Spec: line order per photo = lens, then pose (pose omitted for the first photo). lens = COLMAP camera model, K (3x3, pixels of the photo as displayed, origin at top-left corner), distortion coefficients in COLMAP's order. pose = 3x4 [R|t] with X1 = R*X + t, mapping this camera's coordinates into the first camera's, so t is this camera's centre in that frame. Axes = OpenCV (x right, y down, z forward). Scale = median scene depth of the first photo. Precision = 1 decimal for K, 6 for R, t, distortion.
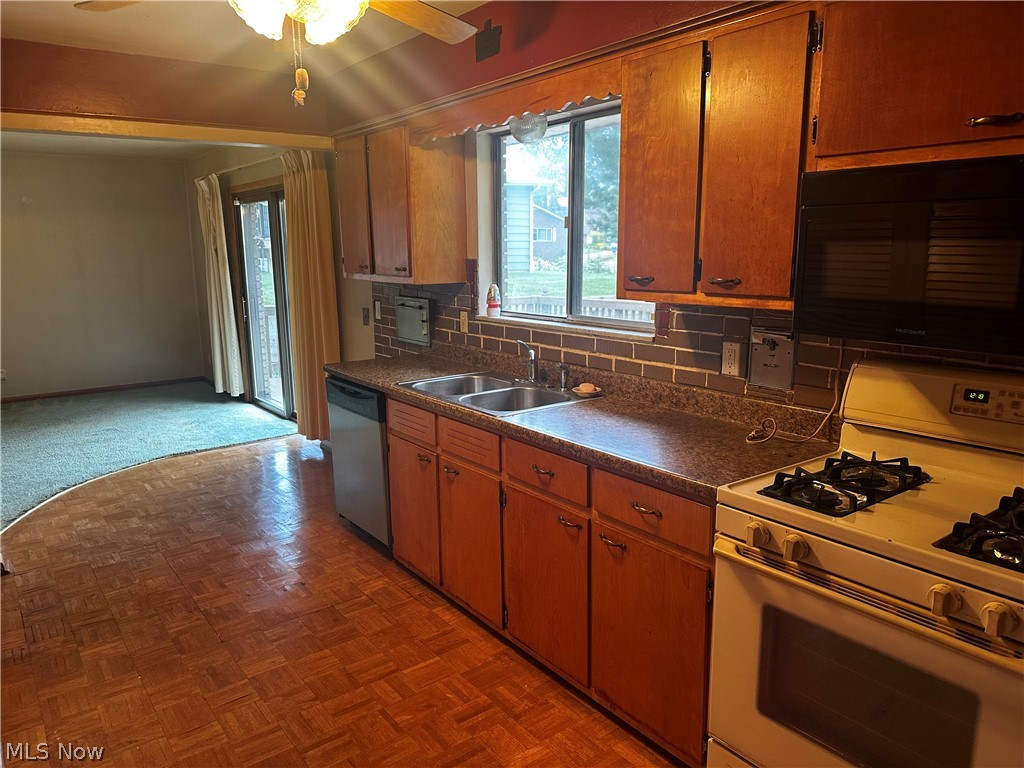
lens RADIAL K [[720.7, 0, 507.6], [0, 720.7, 385.4], [0, 0, 1]] dist [0.092372, -0.139866]
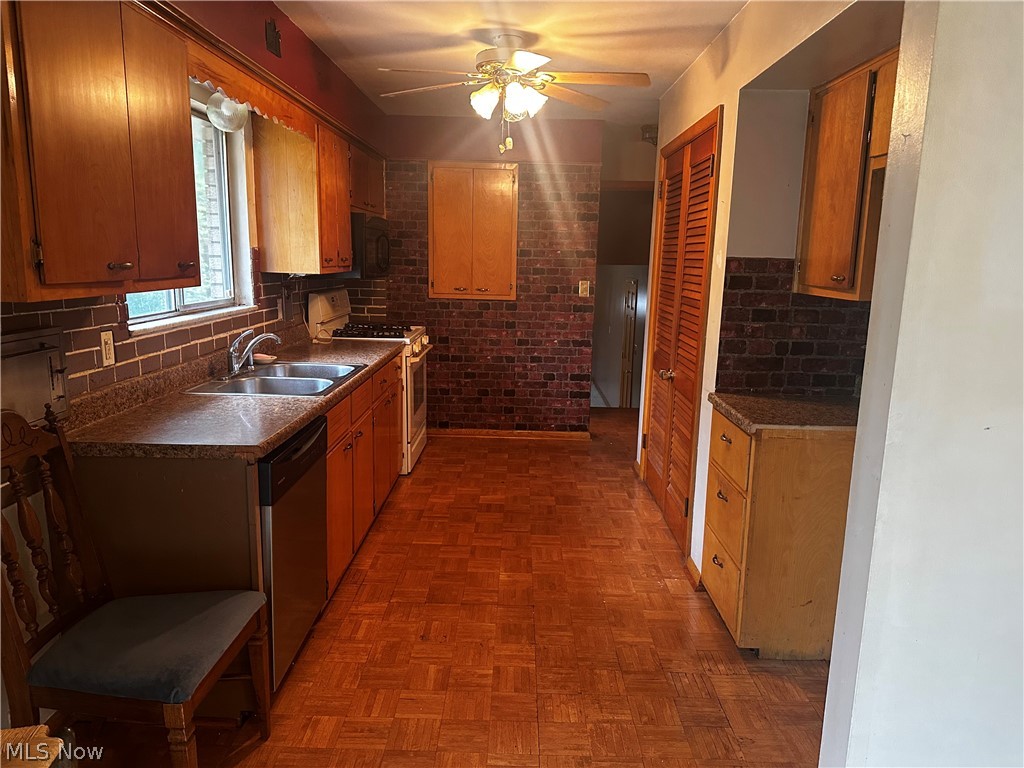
lens RADIAL K [[720.7, 0, 507.6], [0, 720.7, 385.4], [0, 0, 1]] dist [0.092372, -0.139866]
pose [[-0.791167, -0.121760, 0.599358, -0.960750], [0.095552, 0.943340, 0.317771, -0.302936], [-0.604090, 0.308680, -0.734705, 1.705814]]
